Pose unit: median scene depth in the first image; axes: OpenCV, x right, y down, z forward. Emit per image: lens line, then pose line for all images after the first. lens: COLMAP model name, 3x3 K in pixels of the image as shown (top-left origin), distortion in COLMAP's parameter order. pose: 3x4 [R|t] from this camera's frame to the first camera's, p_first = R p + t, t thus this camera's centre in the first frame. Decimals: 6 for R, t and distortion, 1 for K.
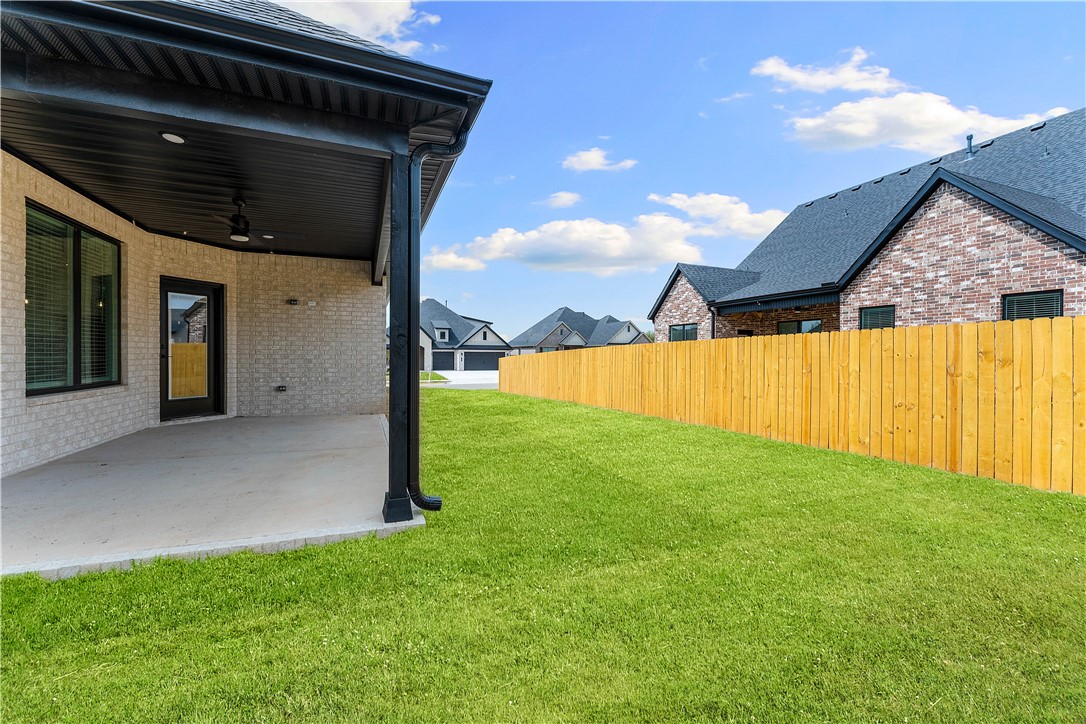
lens RADIAL K [[433.9, 0, 541.0], [0, 433.9, 358.4], [0, 0, 1]] dist [0.001006, -0.000368]
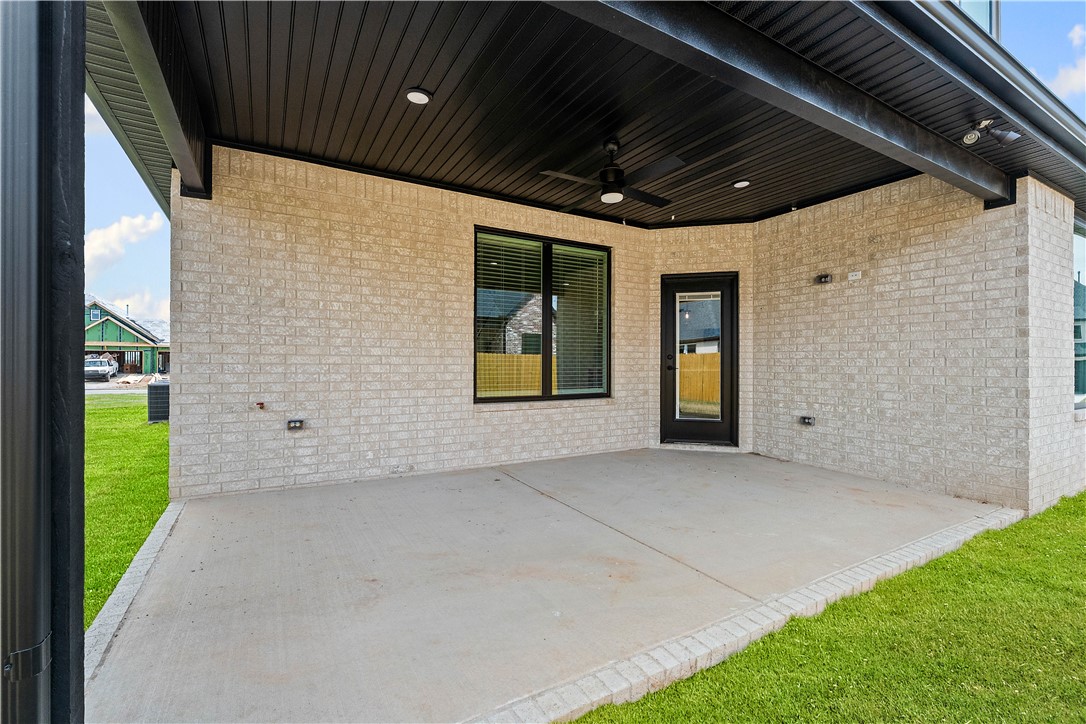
lens RADIAL K [[473.5, 0, 541.2], [0, 473.5, 362.2], [0, 0, 1]] dist [-0.002062, -0.000269]
pose [[0.137161, -0.007791, -0.990518, 0.025941], [-0.011772, 0.999886, -0.009495, -0.003854], [0.990479, 0.012963, 0.137053, 0.552684]]
